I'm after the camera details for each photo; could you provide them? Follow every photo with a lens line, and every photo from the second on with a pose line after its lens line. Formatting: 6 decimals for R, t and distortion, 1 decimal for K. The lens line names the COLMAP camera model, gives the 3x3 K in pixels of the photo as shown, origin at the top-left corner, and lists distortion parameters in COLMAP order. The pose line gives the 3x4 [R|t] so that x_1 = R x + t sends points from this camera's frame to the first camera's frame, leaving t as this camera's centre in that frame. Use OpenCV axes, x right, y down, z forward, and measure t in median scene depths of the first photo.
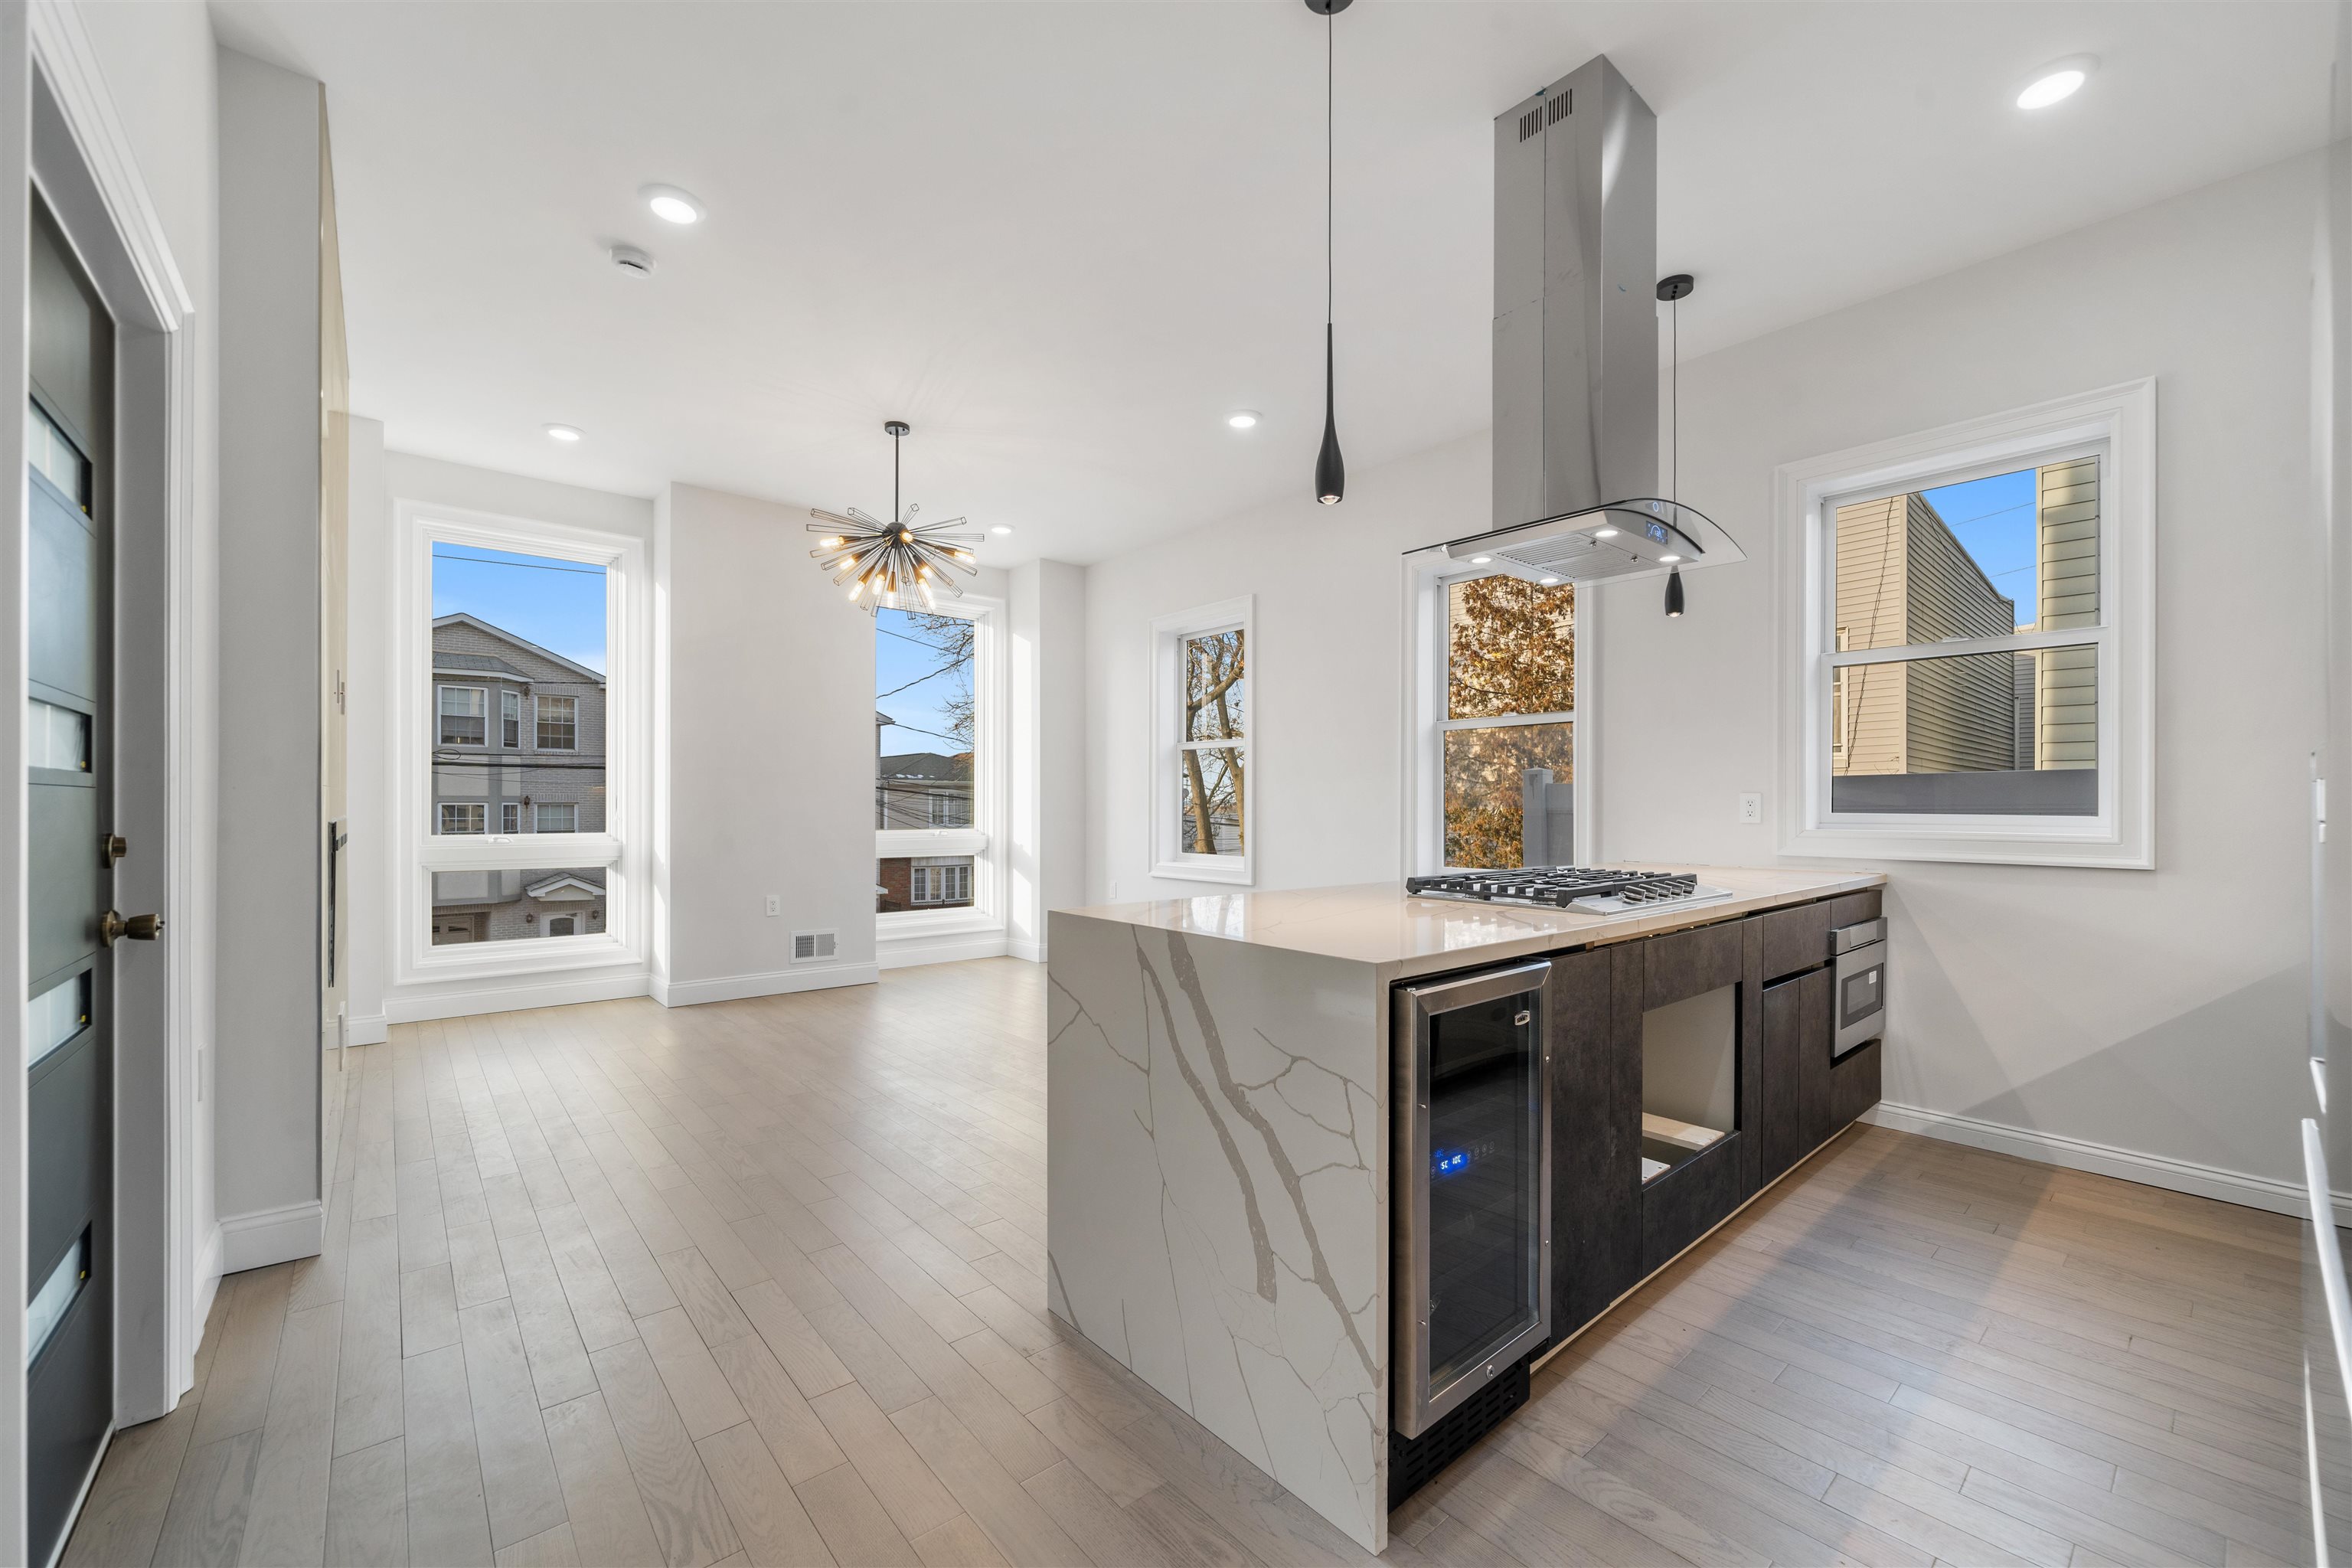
lens RADIAL K [[915.5, 0, 1172.0], [0, 915.5, 800.4], [0, 0, 1]] dist [-0.002159, 0.000108]
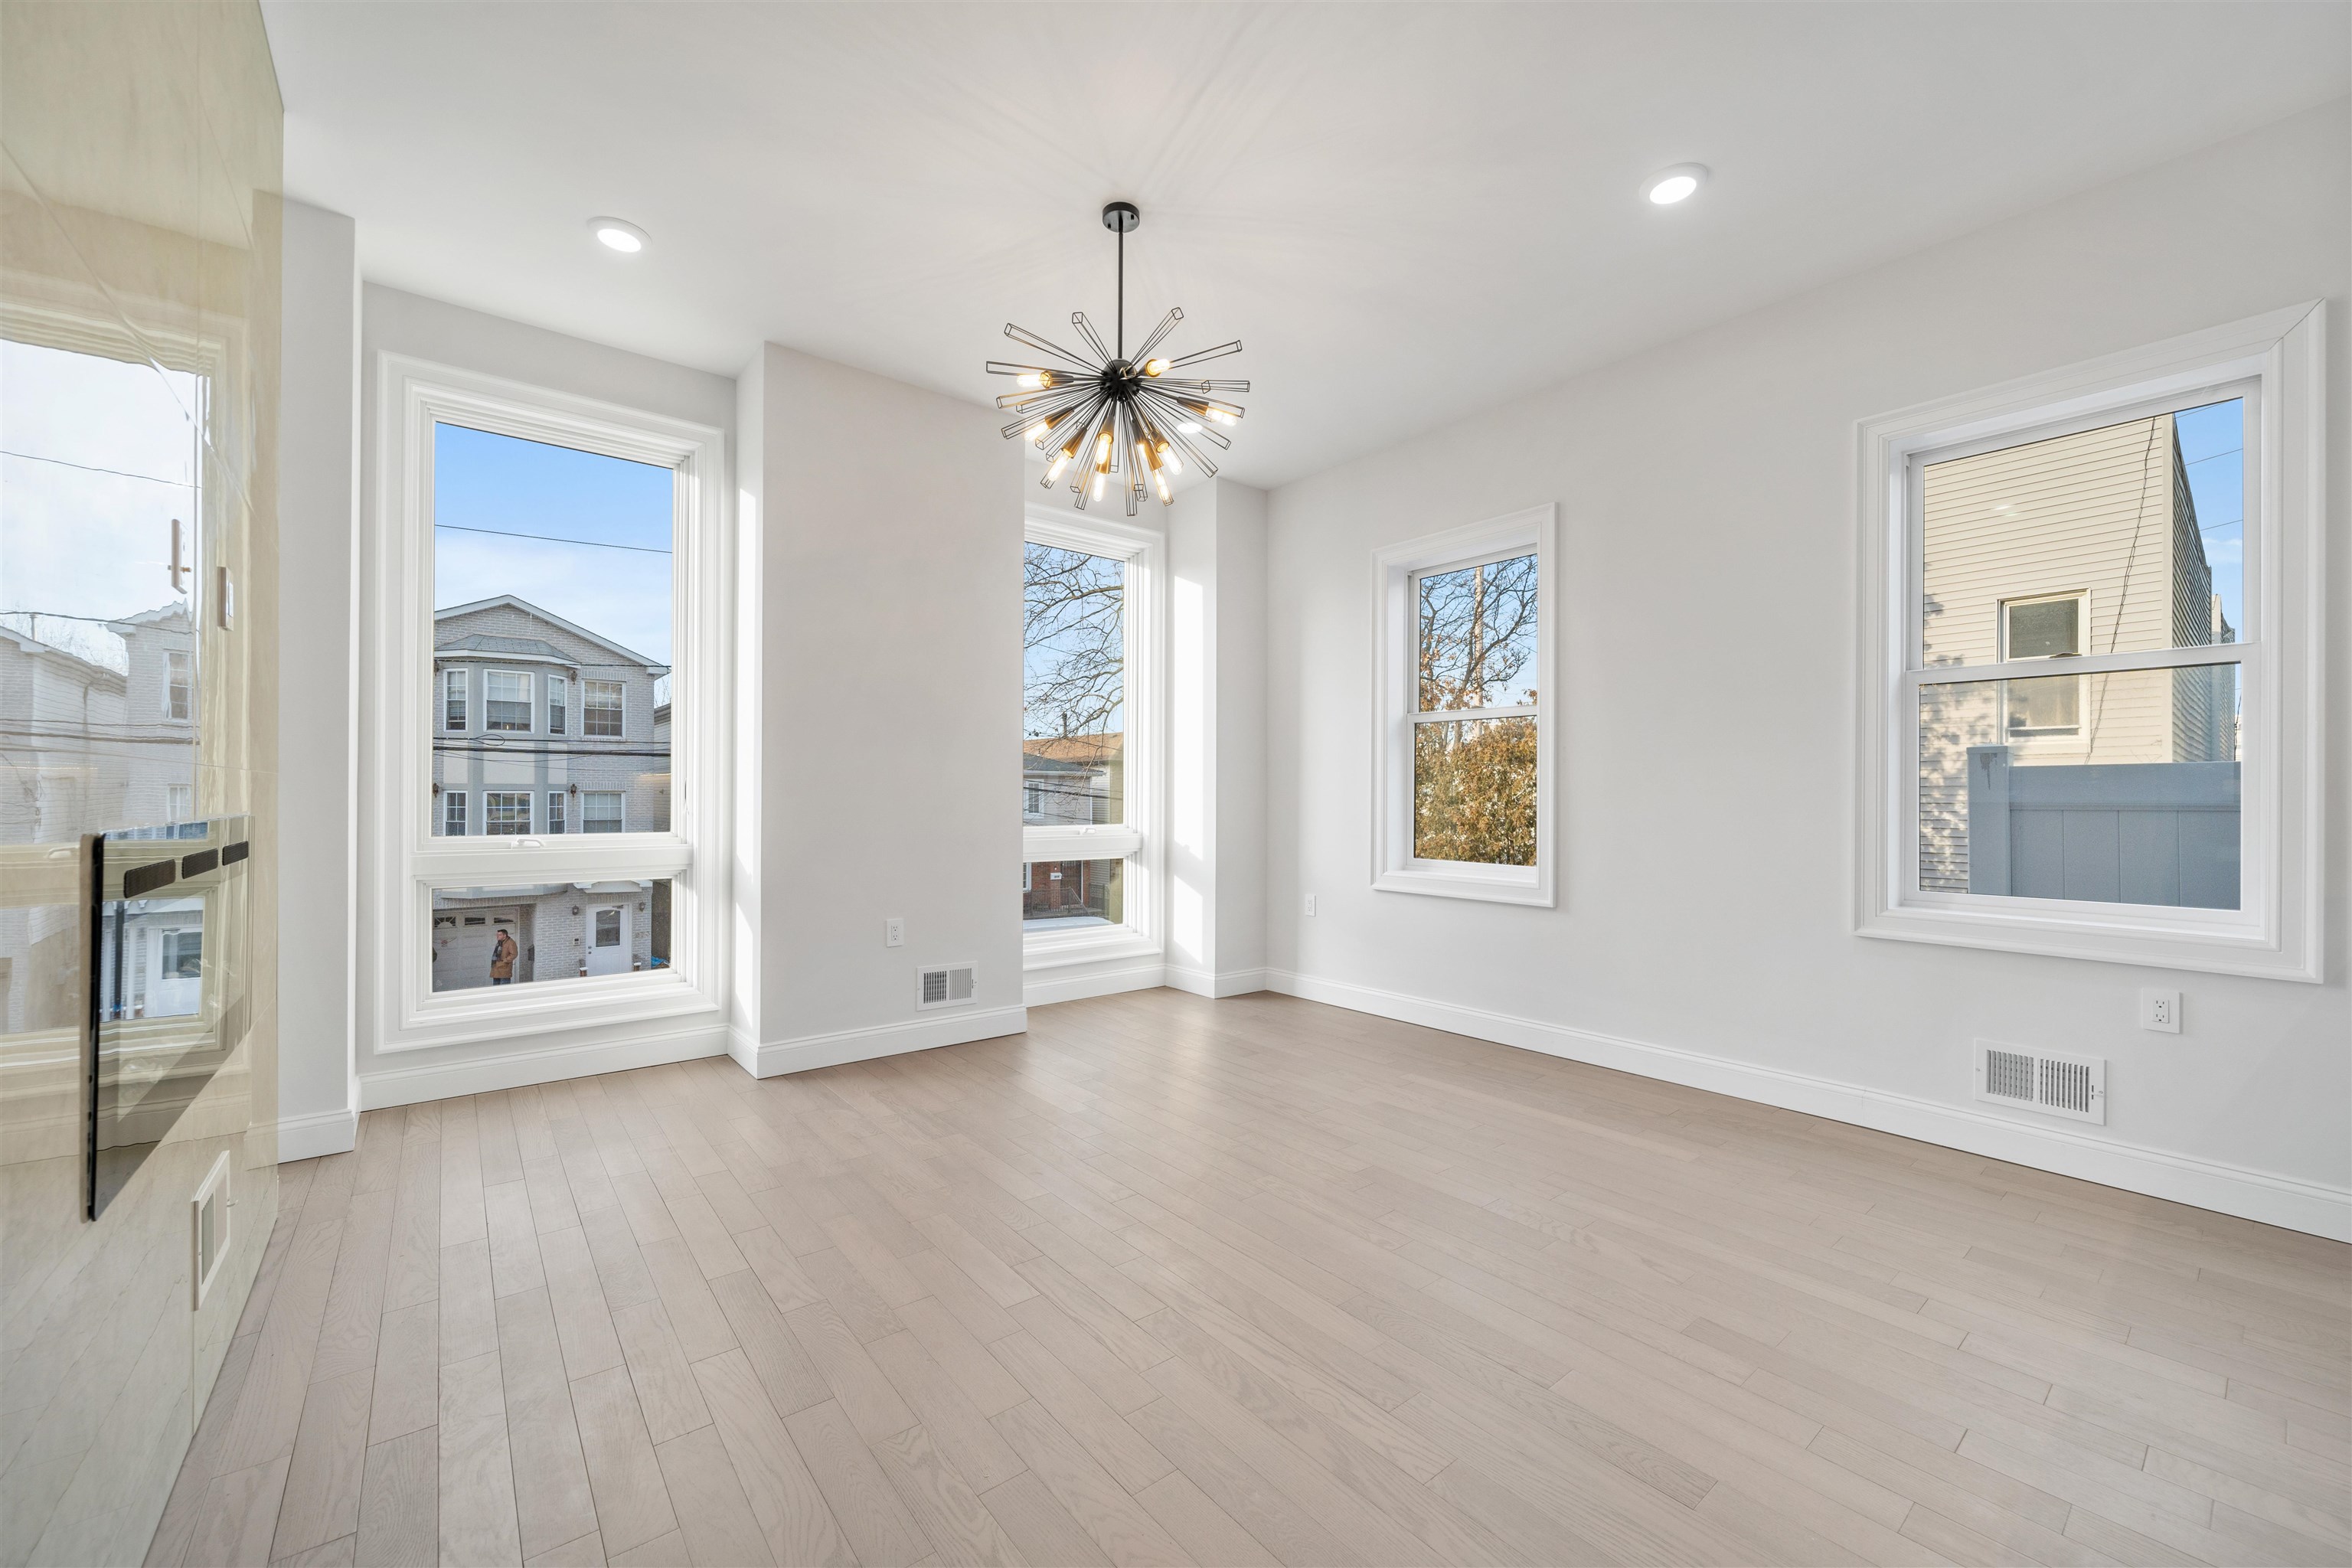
lens RADIAL K [[915.5, 0, 1175.2], [0, 915.5, 786.7], [0, 0, 1]] dist [-0.002159, 0.000108]
pose [[0.999433, 0.002278, -0.033580, -0.145205], [-0.002423, 0.999988, -0.004283, 0.001492], [0.033570, 0.004362, 0.999427, 0.214195]]
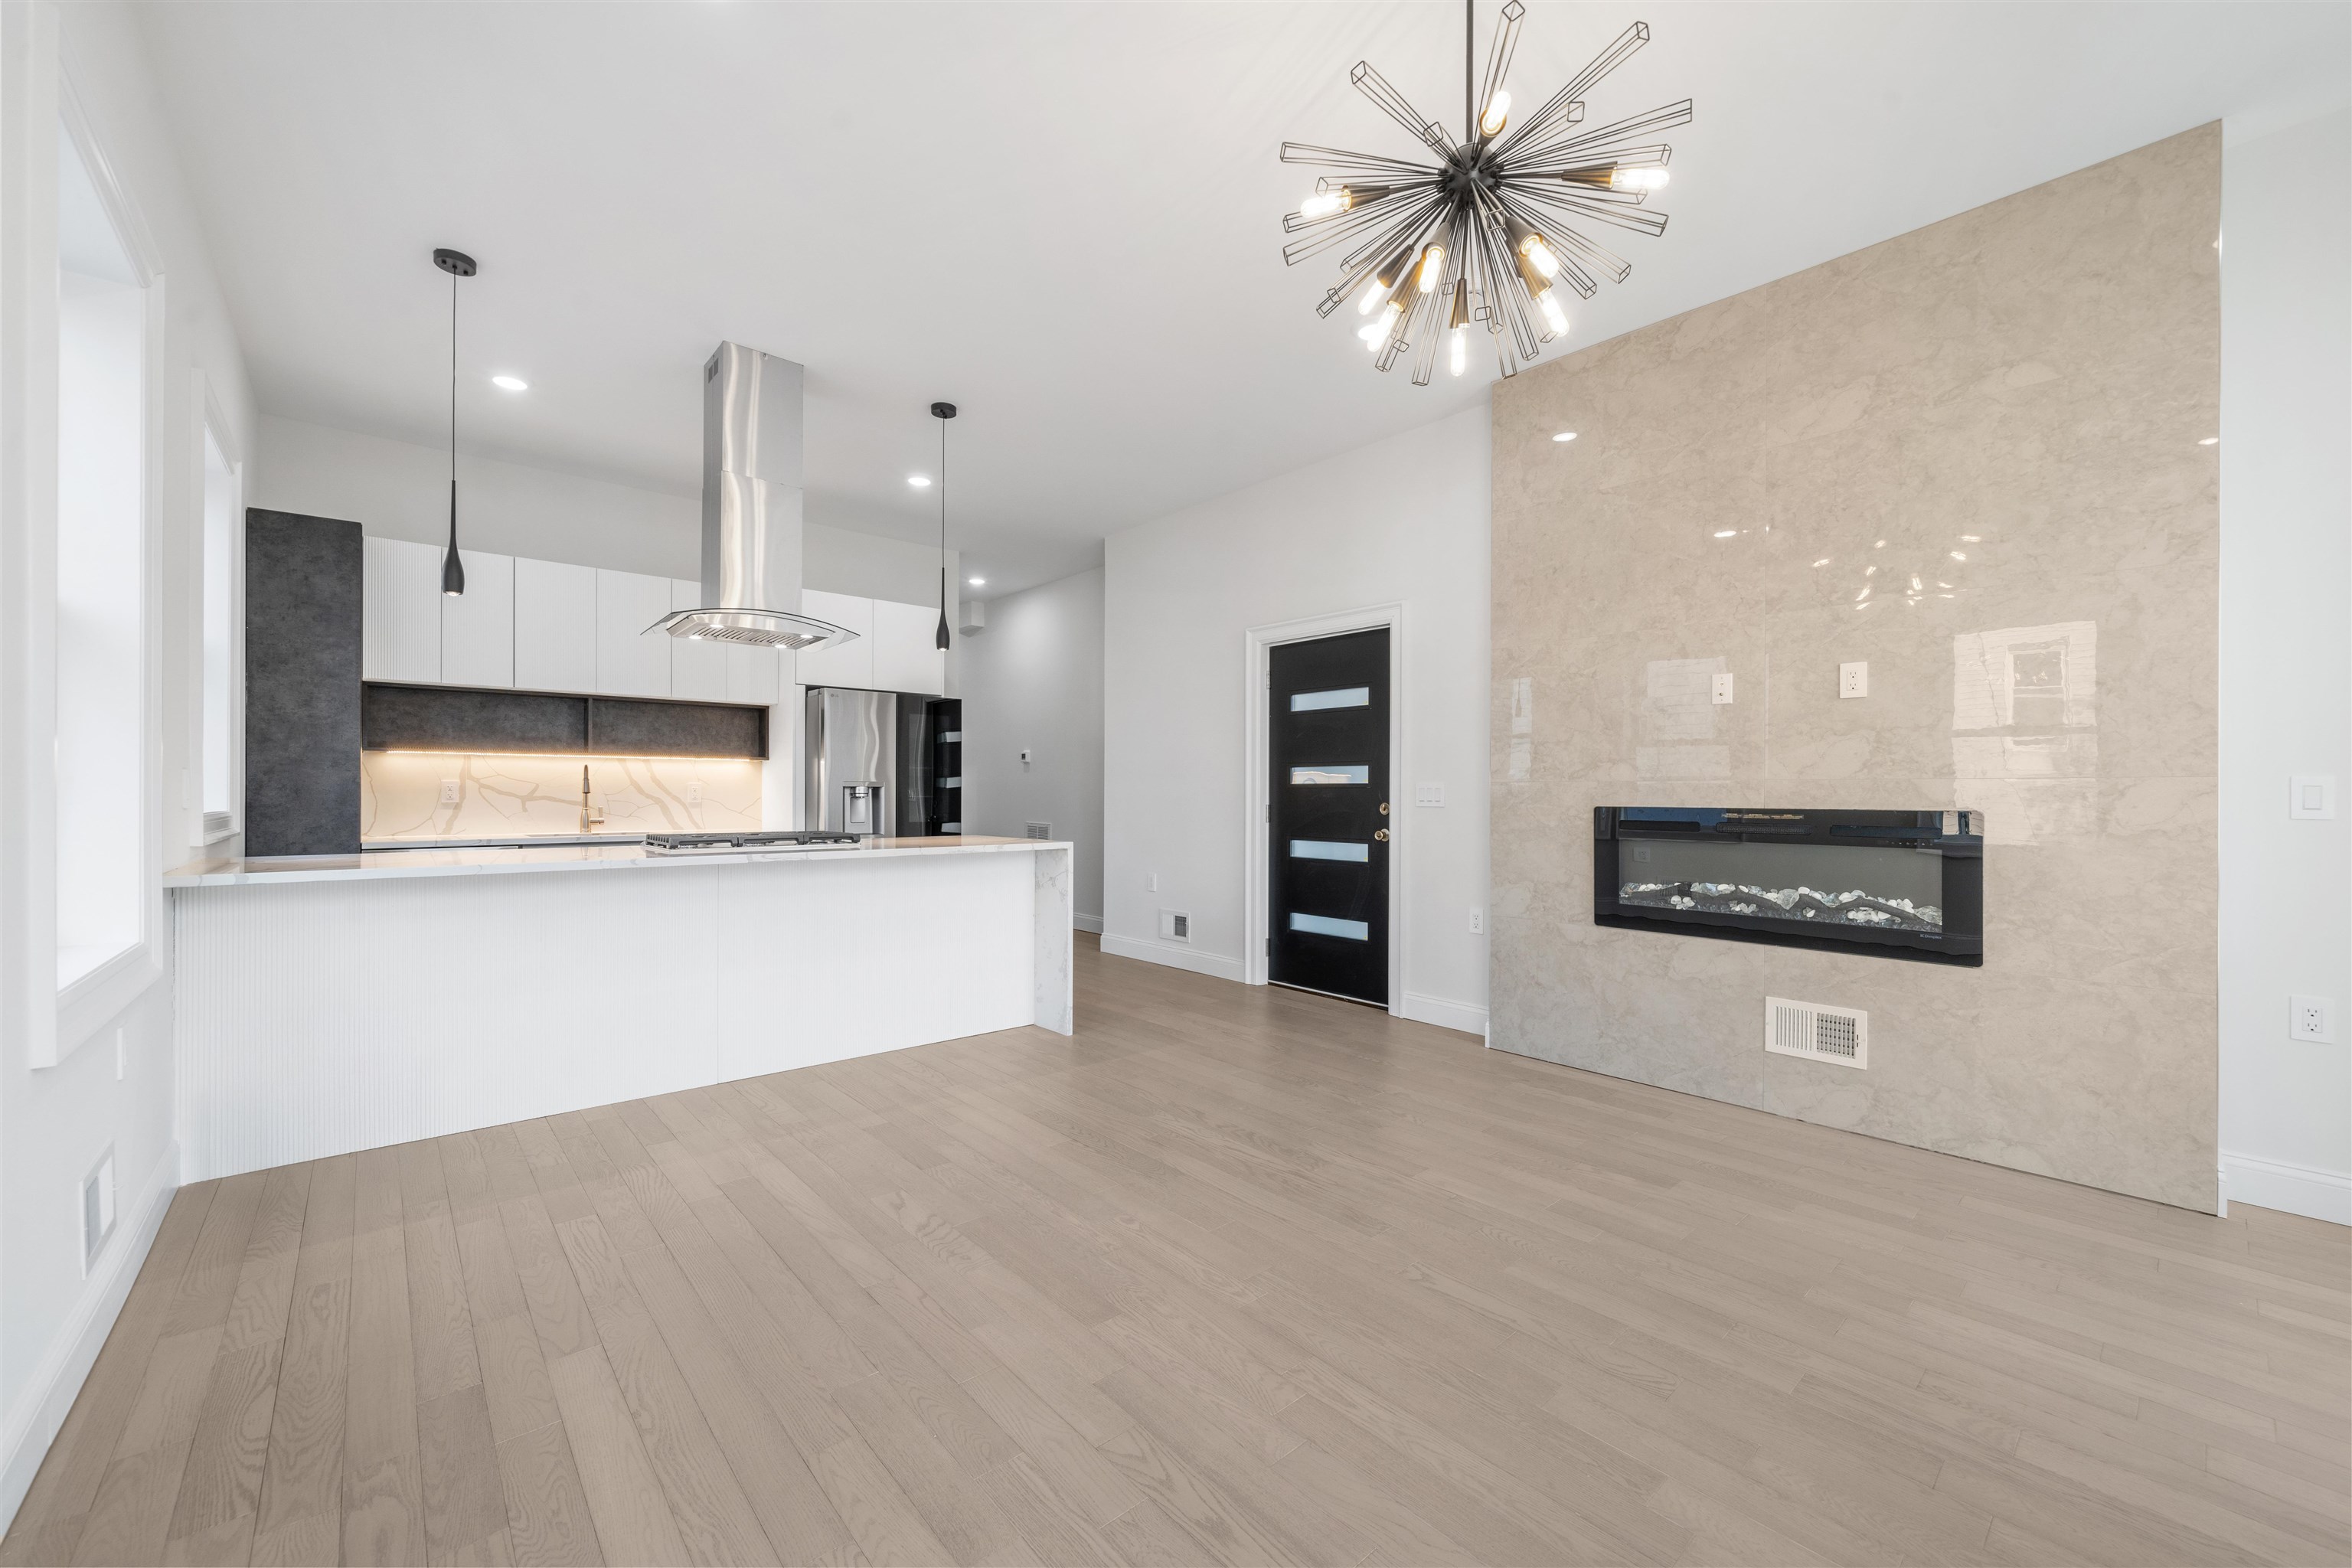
lens RADIAL K [[915.5, 0, 1168.9], [0, 915.5, 784.6], [0, 0, 1]] dist [-0.002159, 0.000108]
pose [[-0.999971, -0.006503, -0.003992, -0.095958], [-0.006448, 0.999889, -0.013439, 0.005251], [0.004079, -0.013412, -0.999902, 0.860131]]
